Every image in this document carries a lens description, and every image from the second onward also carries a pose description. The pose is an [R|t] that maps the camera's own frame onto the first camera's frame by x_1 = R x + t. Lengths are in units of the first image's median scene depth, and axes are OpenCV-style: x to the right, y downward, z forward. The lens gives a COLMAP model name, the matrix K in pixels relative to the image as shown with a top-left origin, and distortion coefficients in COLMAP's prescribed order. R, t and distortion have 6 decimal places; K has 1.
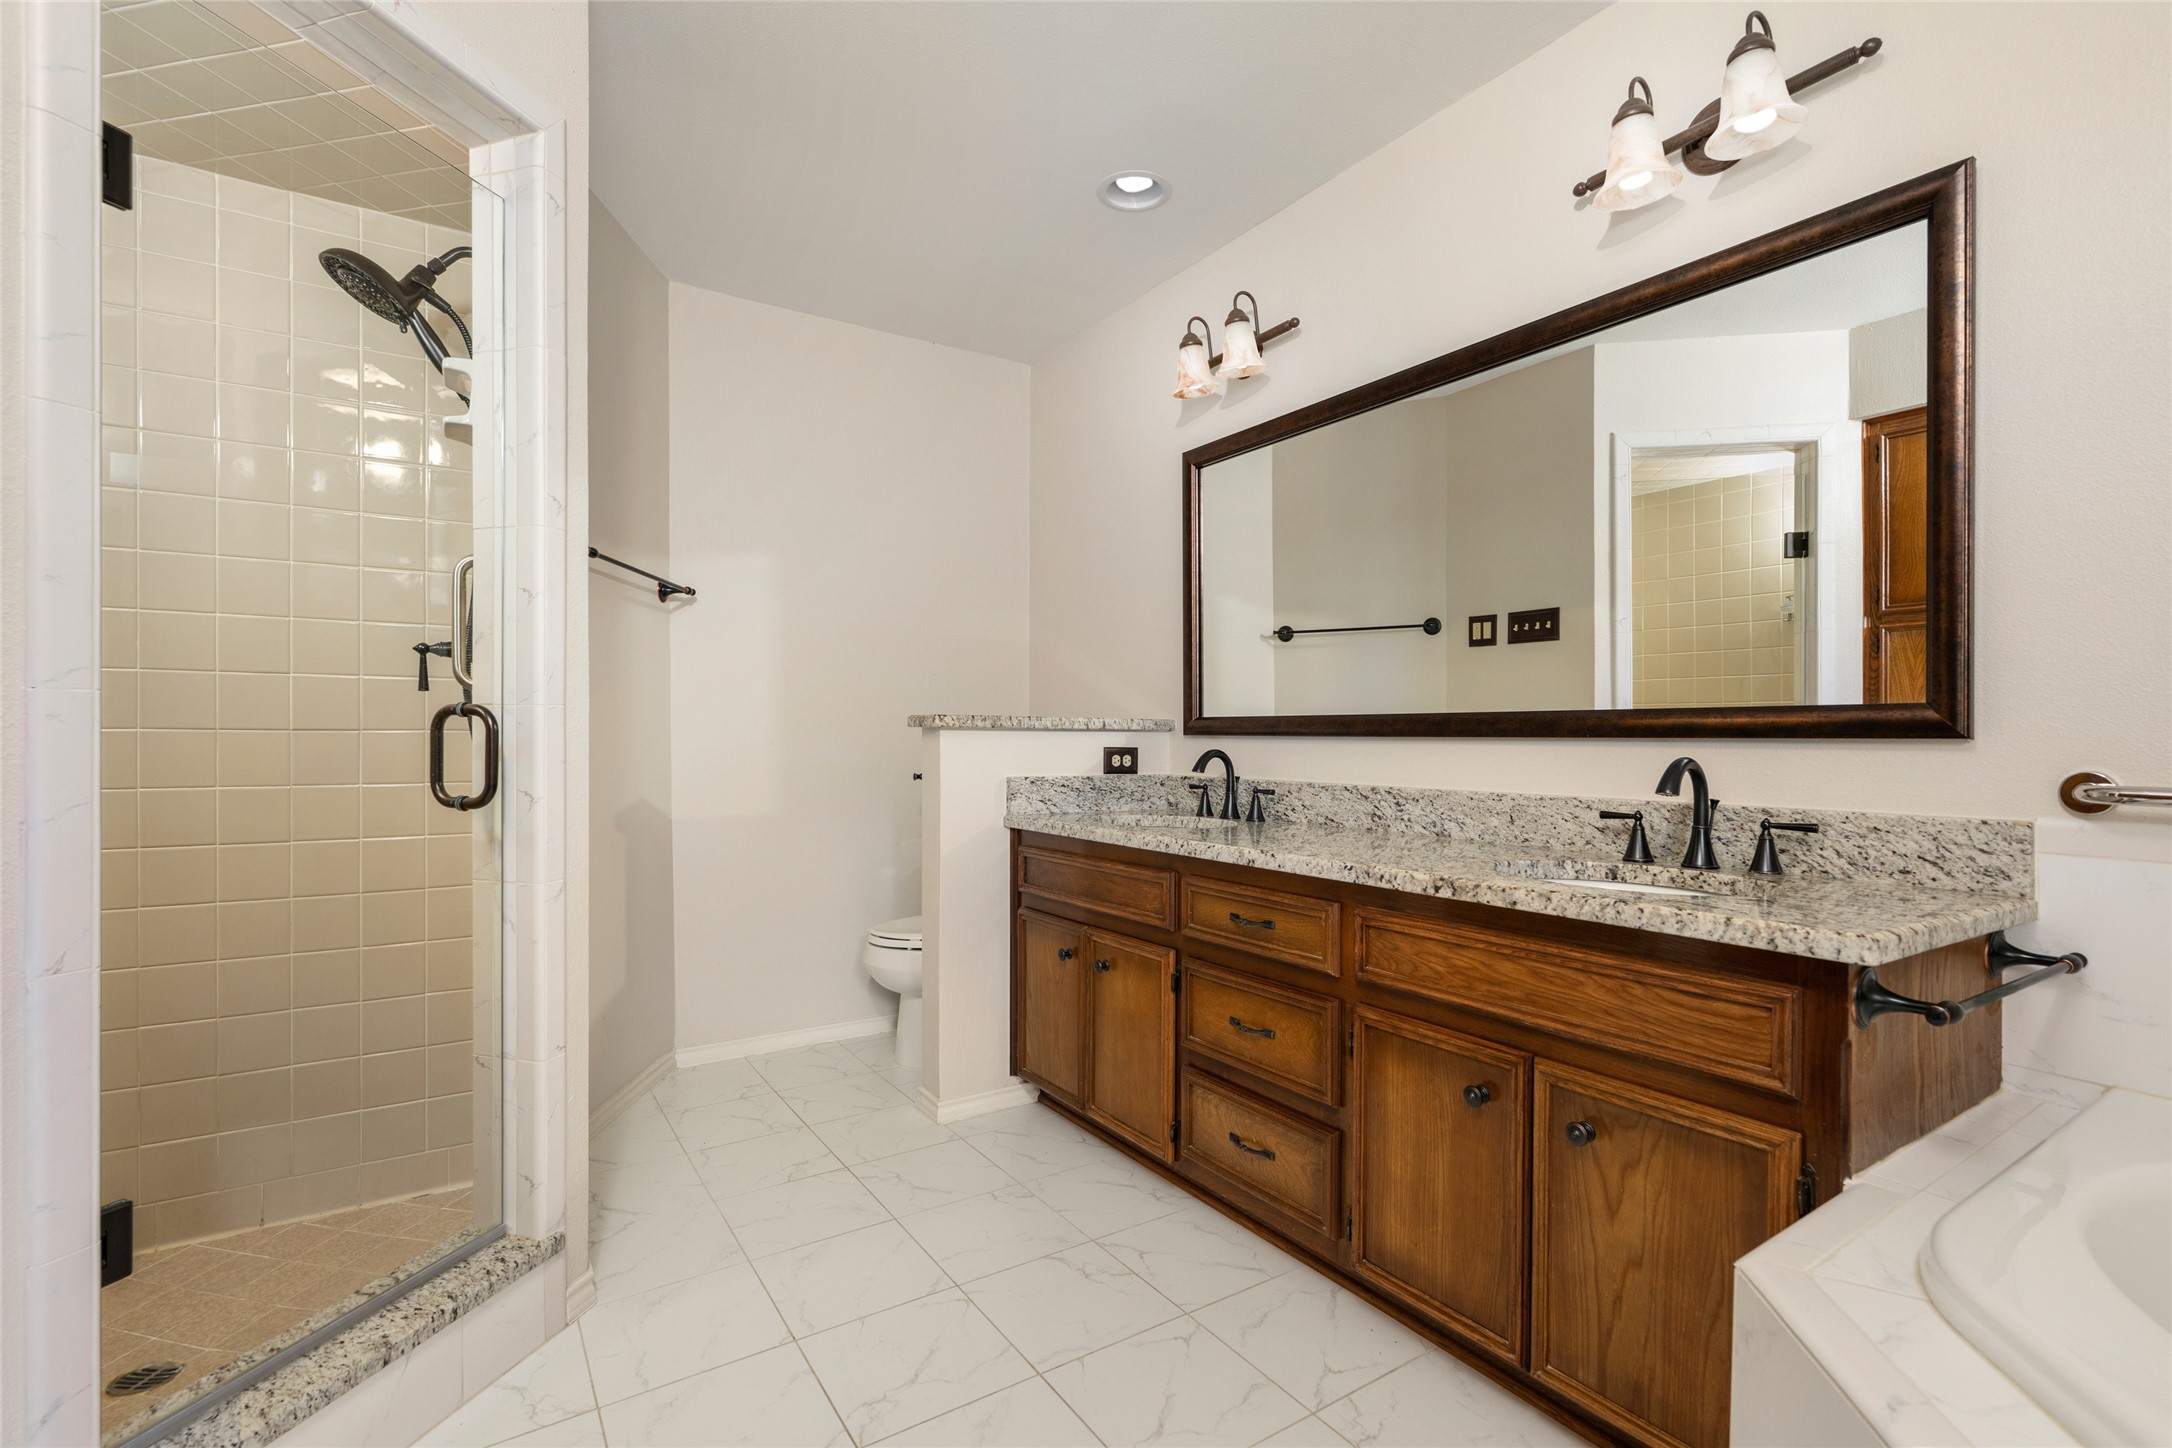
lens RADIAL K [[987.4, 0, 1085.0], [0, 987.4, 732.0], [0, 0, 1]] dist [-0.001209, 0.000313]
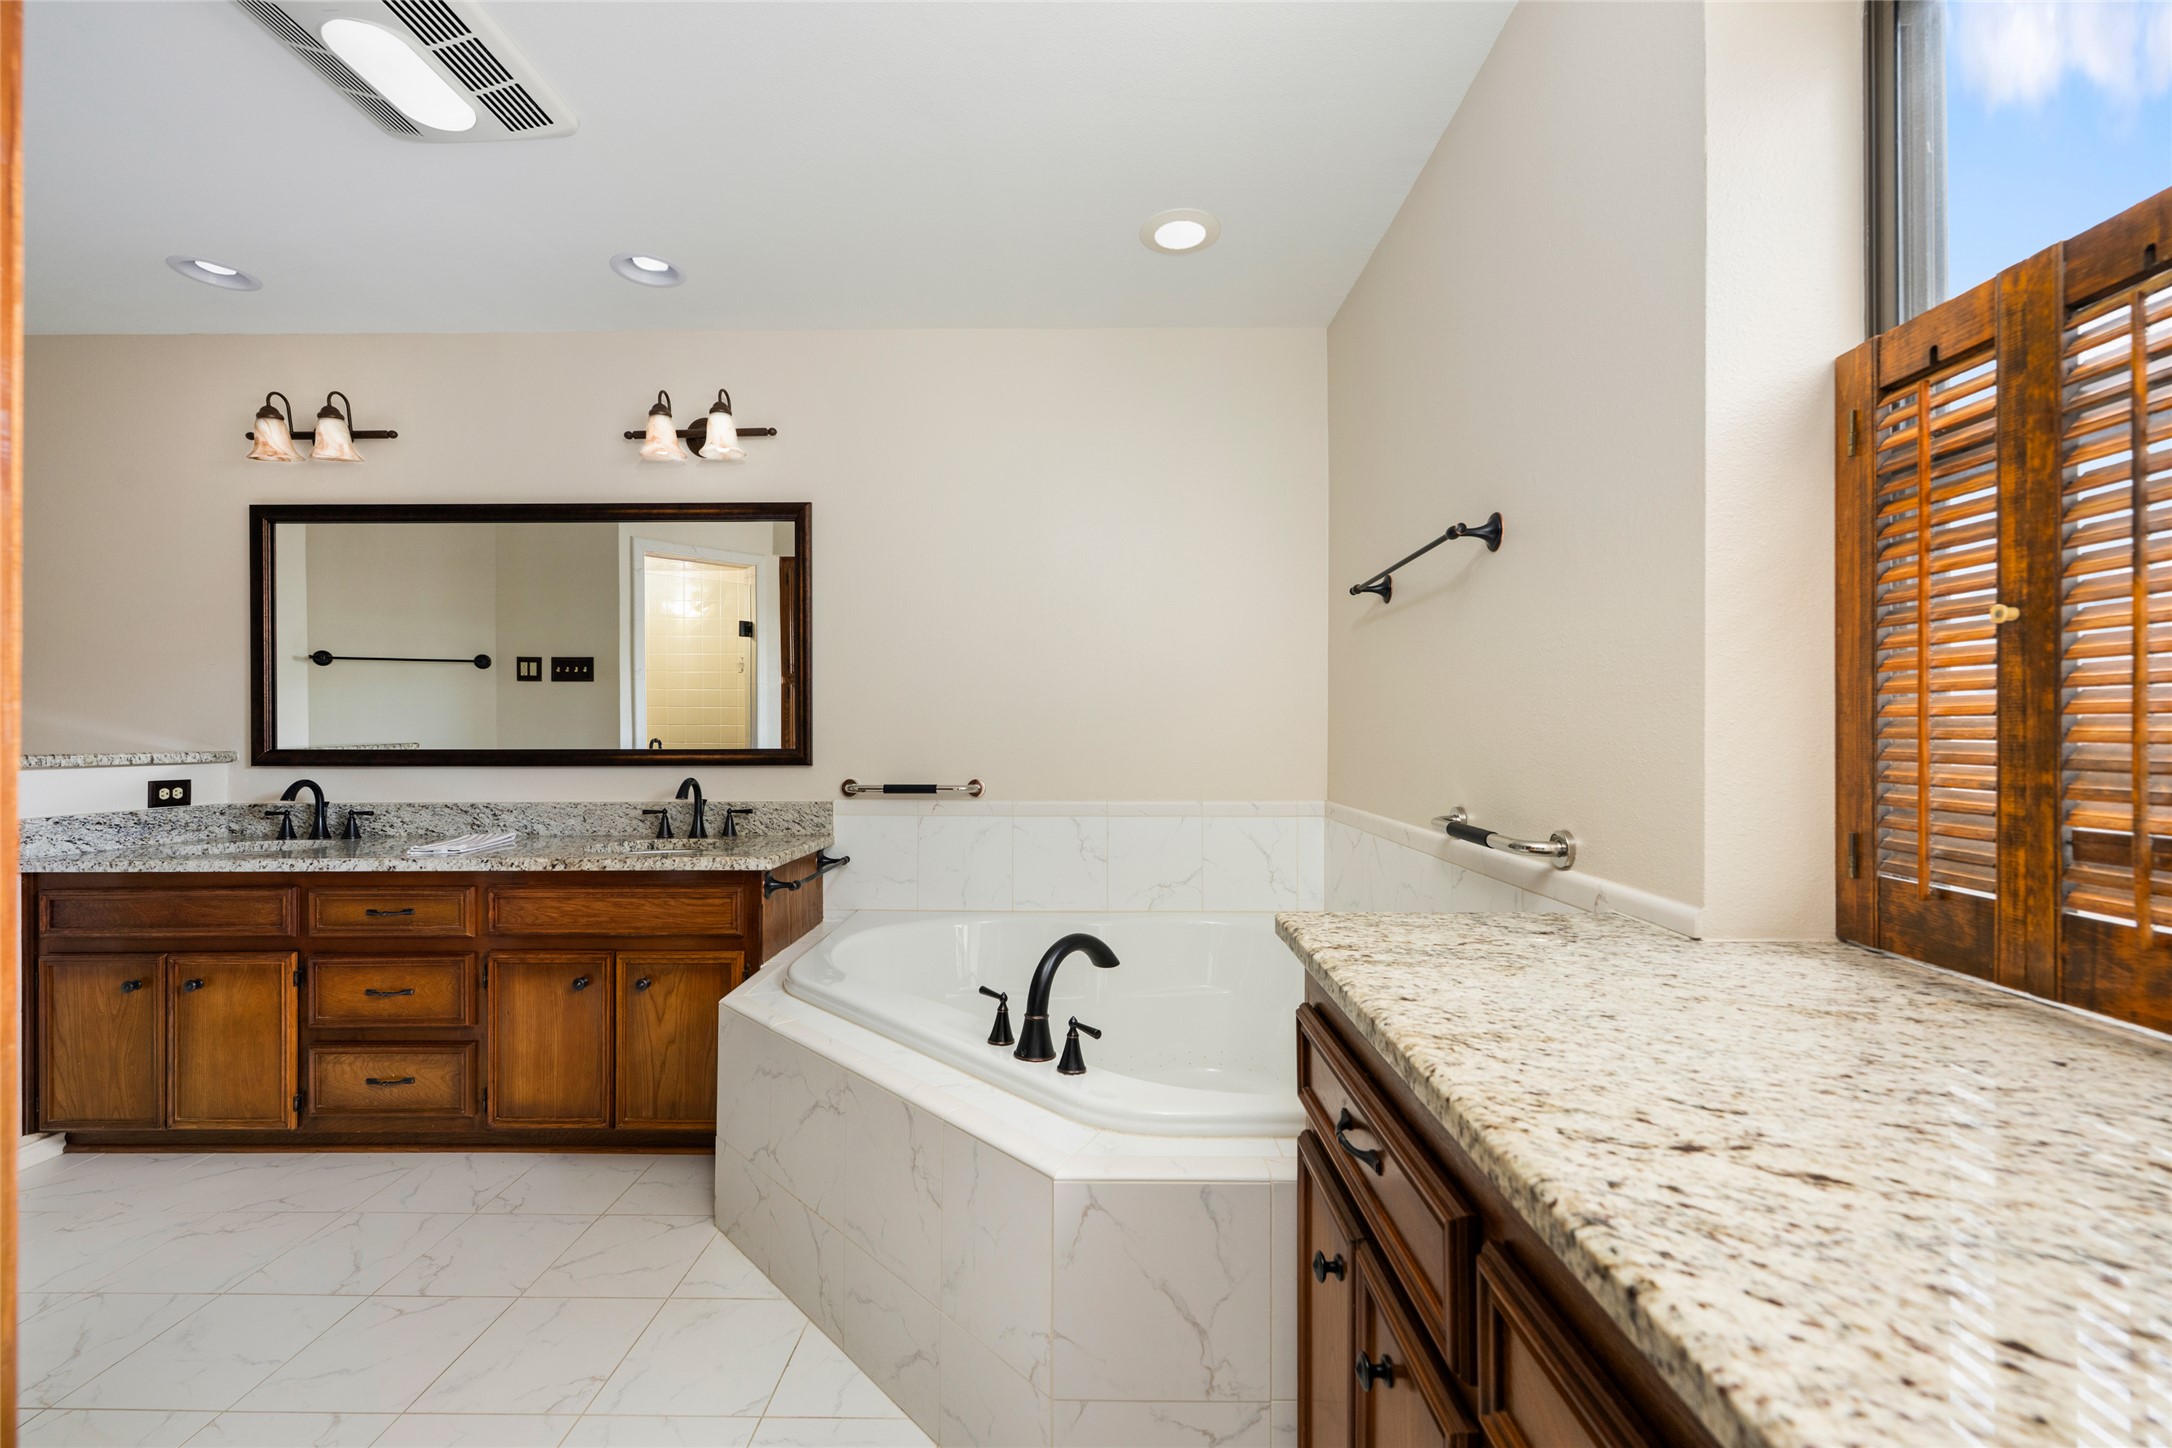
lens RADIAL K [[897.6, 0, 1080.1], [0, 897.6, 733.9], [0, 0, 1]] dist [-0.000065, 0.000068]
pose [[0.559919, -0.008503, 0.828504, -0.305641], [0.002230, 0.999959, 0.008756, -0.057322], [-0.828544, -0.003055, 0.559915, -0.443829]]
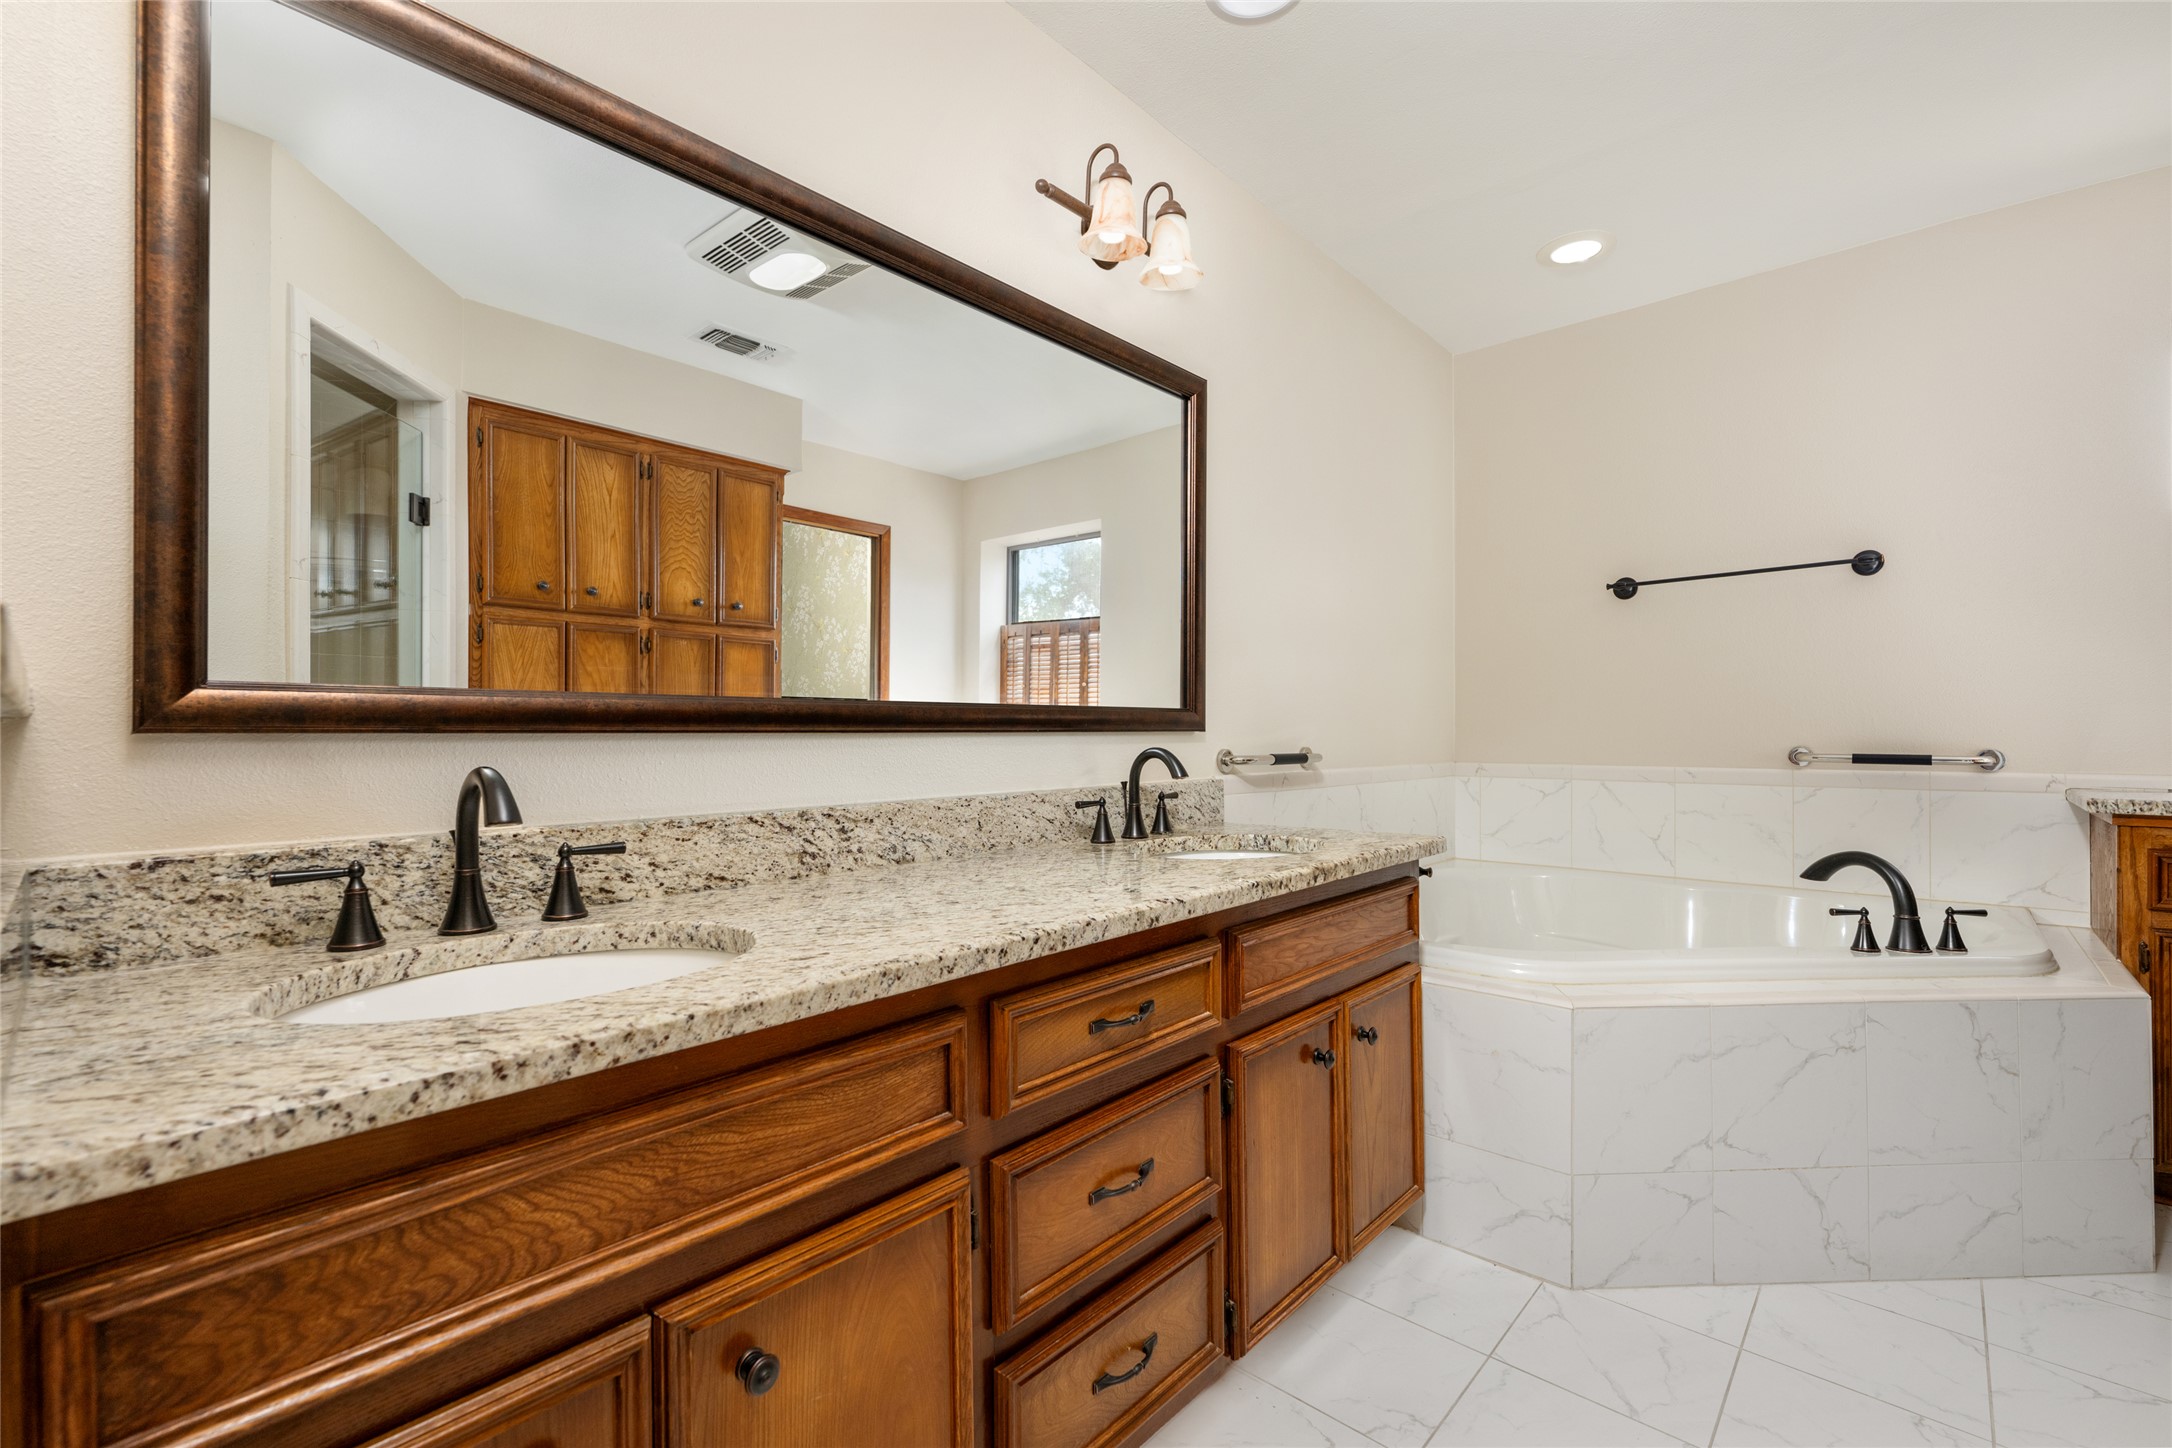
lens RADIAL K [[950.6, 0, 1086.0], [0, 950.6, 724.0], [0, 0, 1]] dist [0.000168, -0.000057]
pose [[-0.260536, 0.002187, 0.965462, -0.420117], [-0.003013, 0.999991, -0.003078, 0.000620], [-0.965459, -0.003711, -0.260527, 1.160053]]
